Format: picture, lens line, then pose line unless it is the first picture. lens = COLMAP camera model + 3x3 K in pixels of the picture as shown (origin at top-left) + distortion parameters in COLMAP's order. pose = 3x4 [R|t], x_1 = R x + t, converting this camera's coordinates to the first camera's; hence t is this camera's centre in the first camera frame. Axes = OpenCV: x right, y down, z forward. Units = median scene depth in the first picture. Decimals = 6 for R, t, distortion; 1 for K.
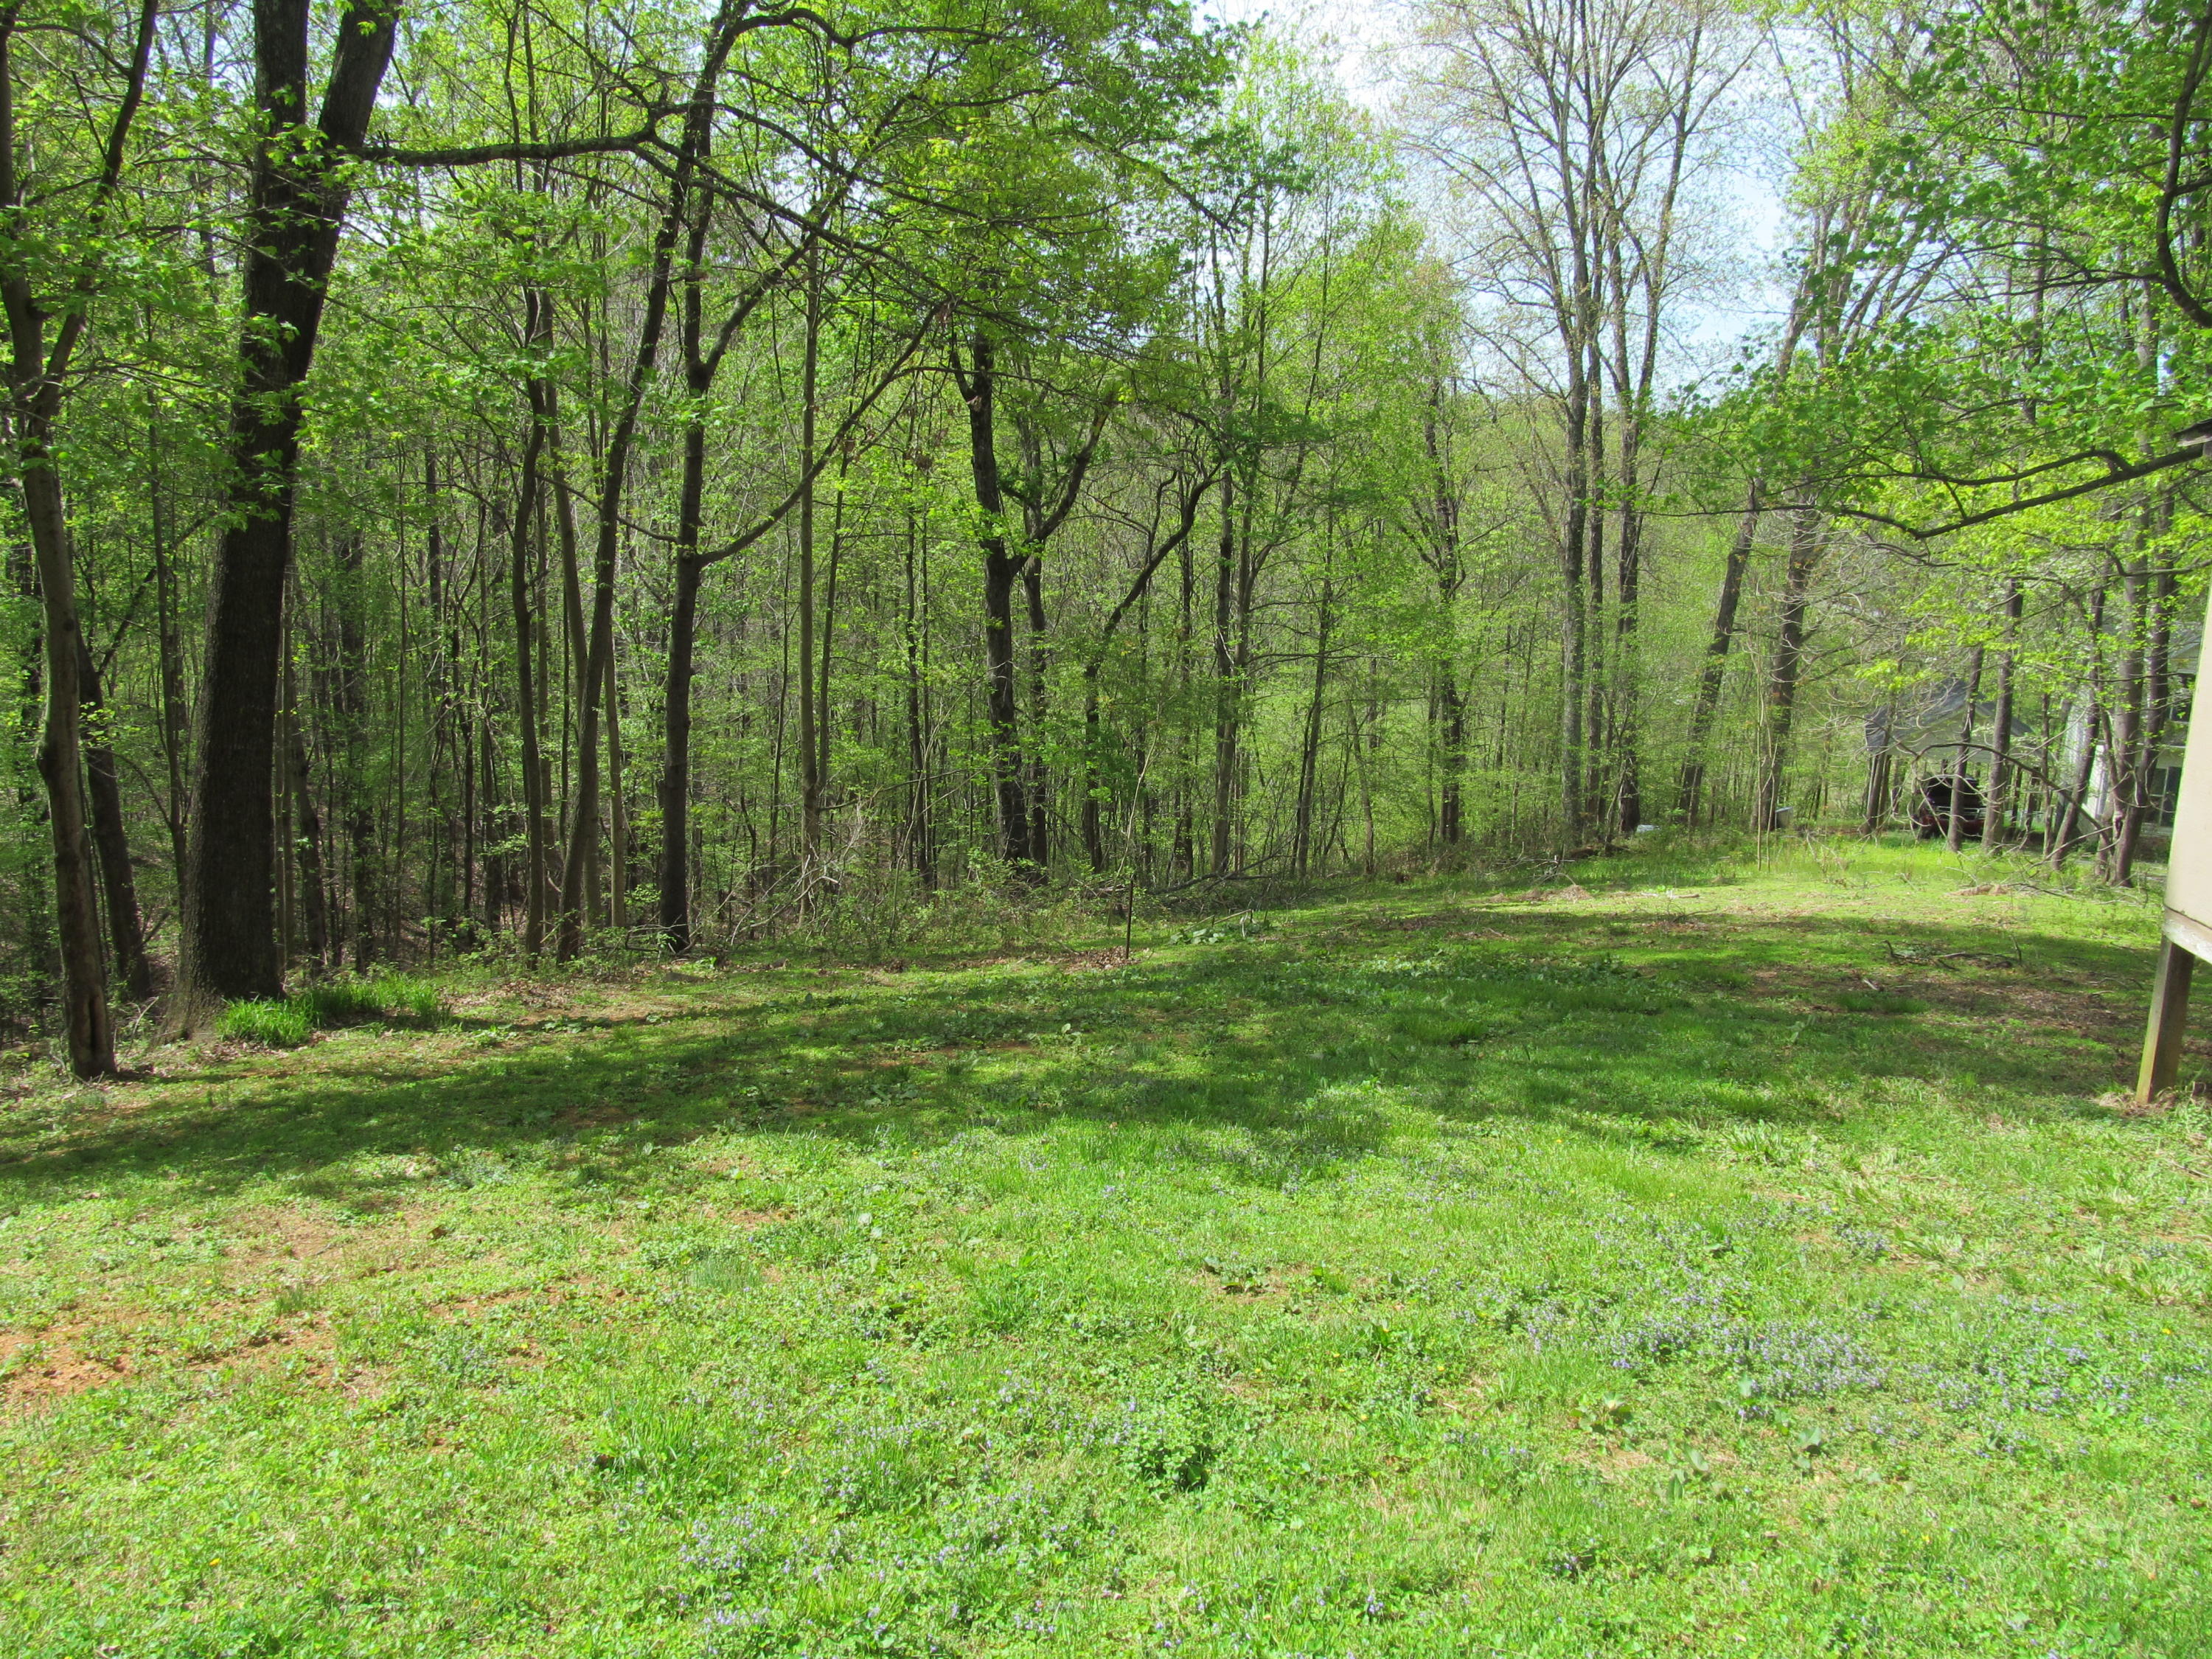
lens RADIAL K [[1810.8, 0, 1108.0], [0, 1810.8, 827.0], [0, 0, 1]] dist [-0.055346, 0.003223]
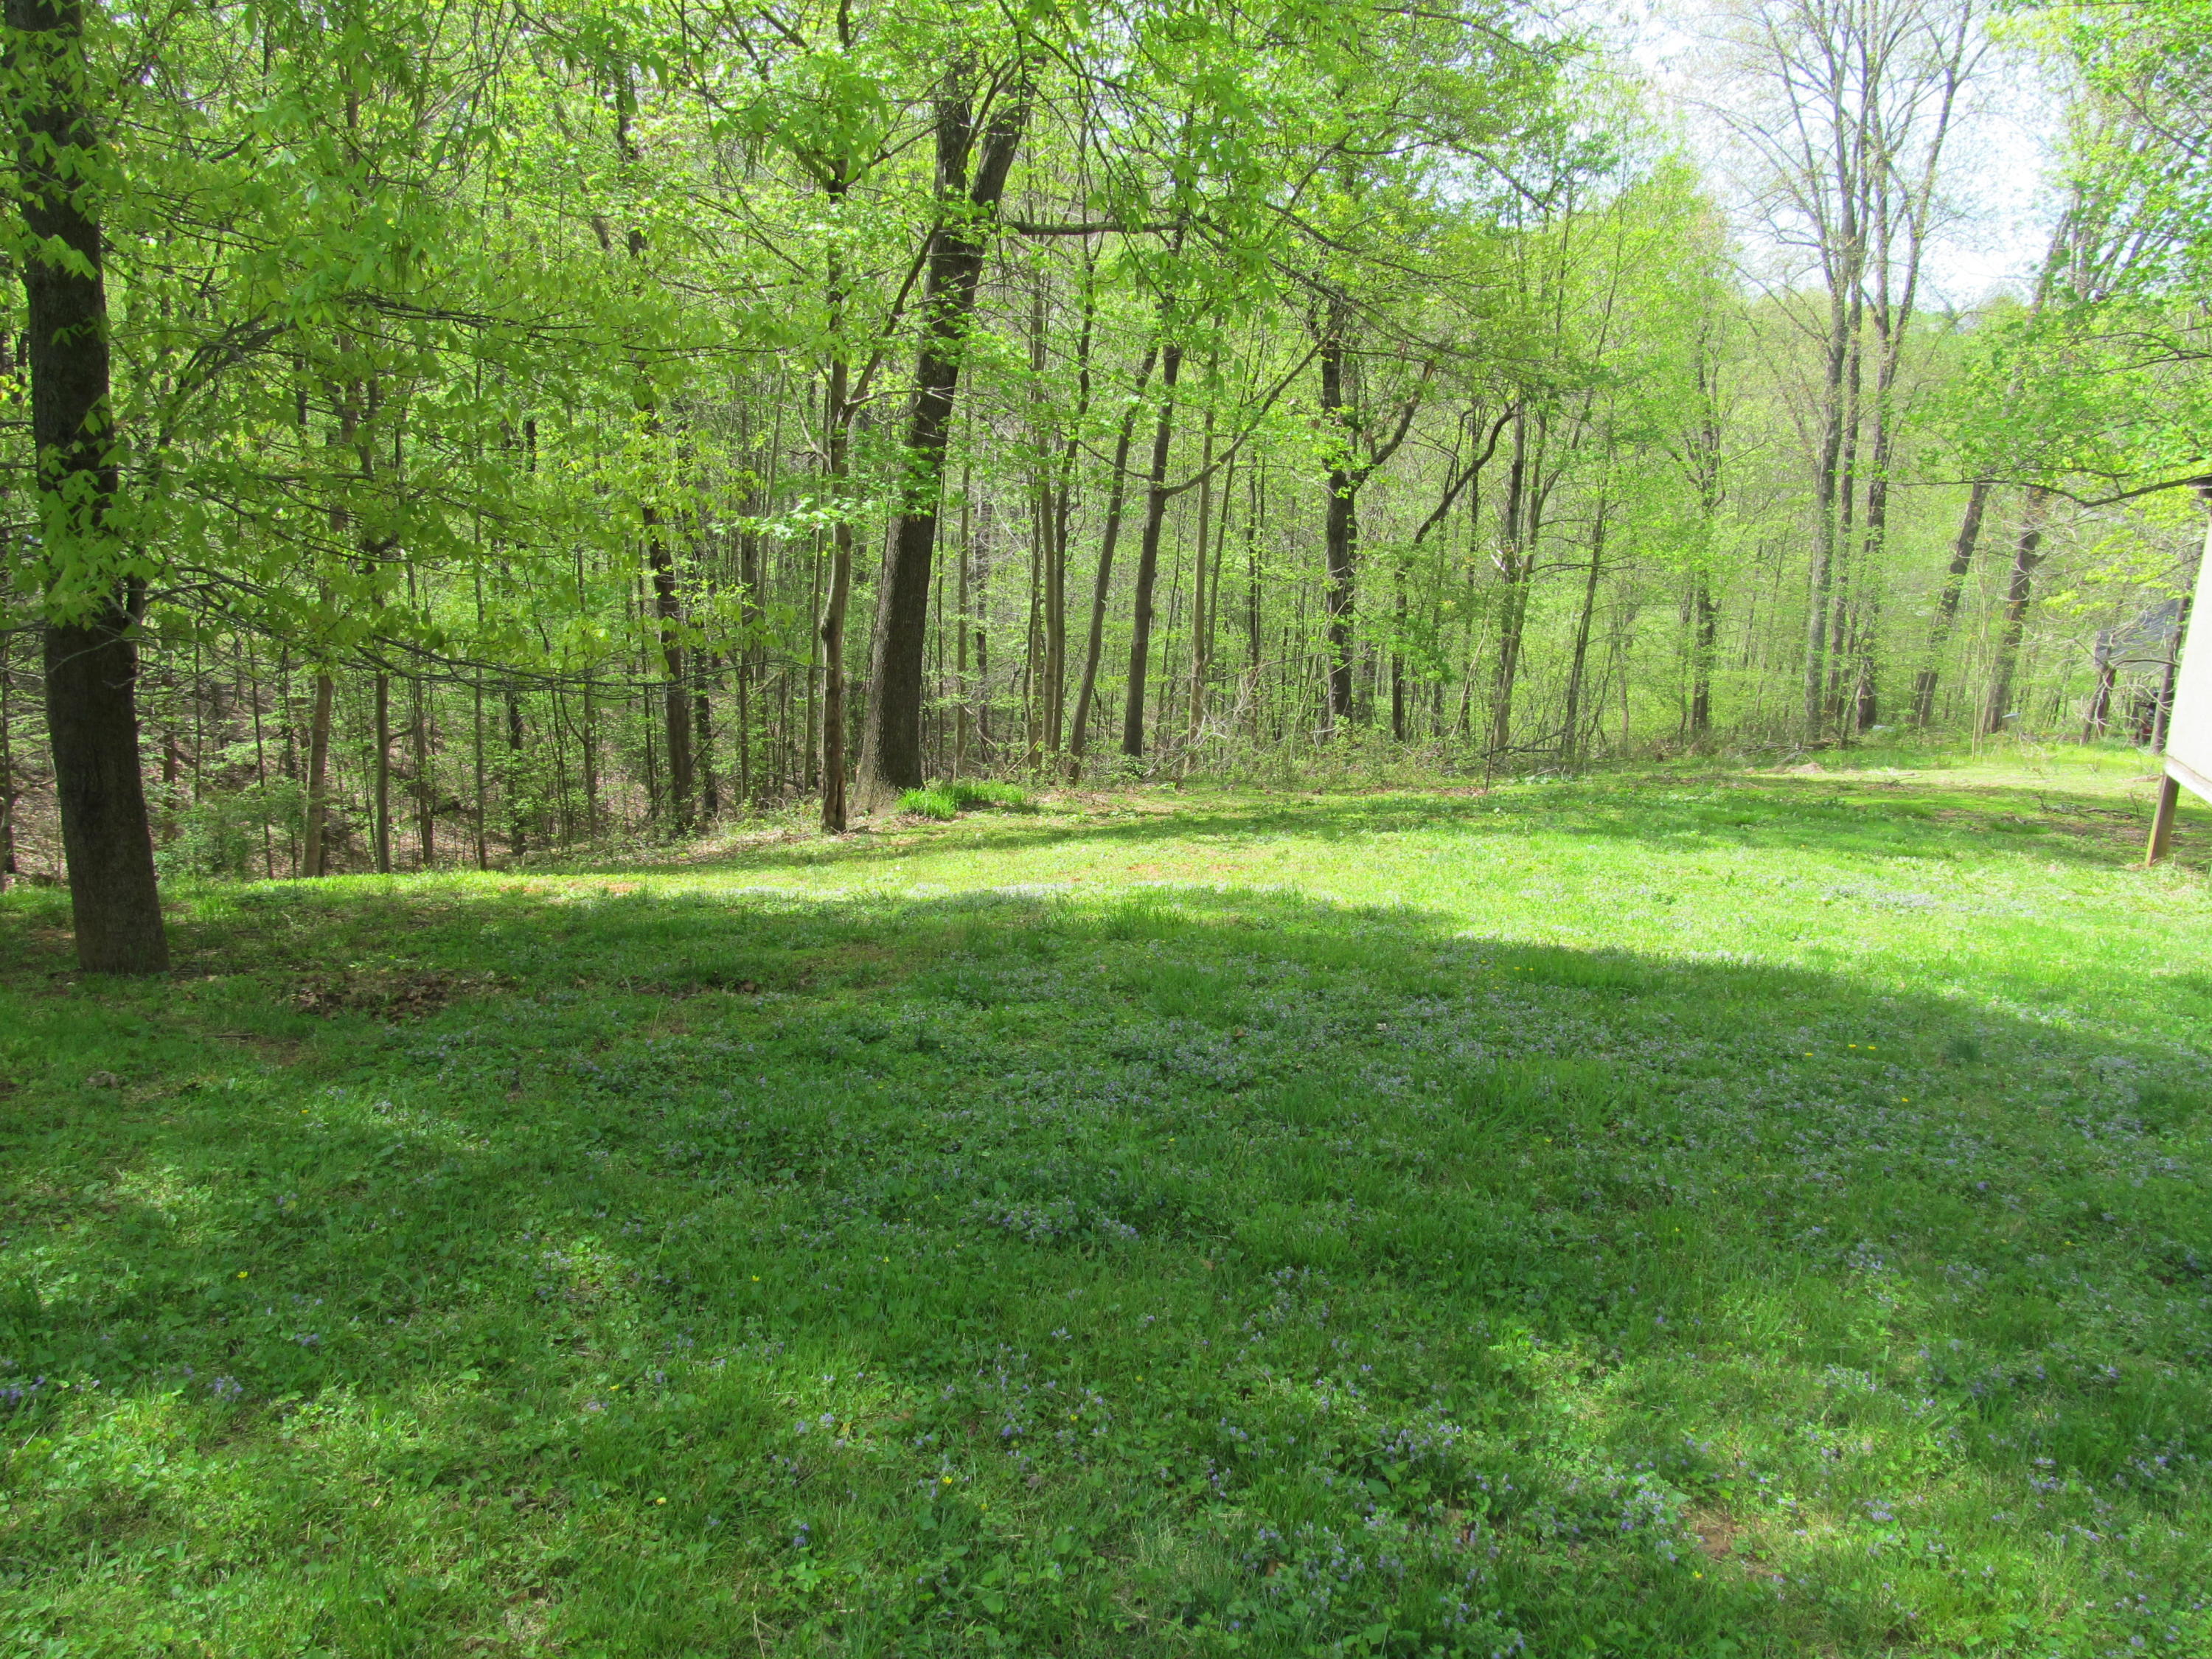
lens RADIAL K [[1810.8, 0, 1099.4], [0, 1810.8, 831.9], [0, 0, 1]] dist [-0.055346, 0.003223]
pose [[0.991691, 0.042273, -0.121497, -0.043608], [-0.034293, 0.997160, 0.067045, 0.007591], [0.123986, -0.062322, 0.990325, -0.163913]]
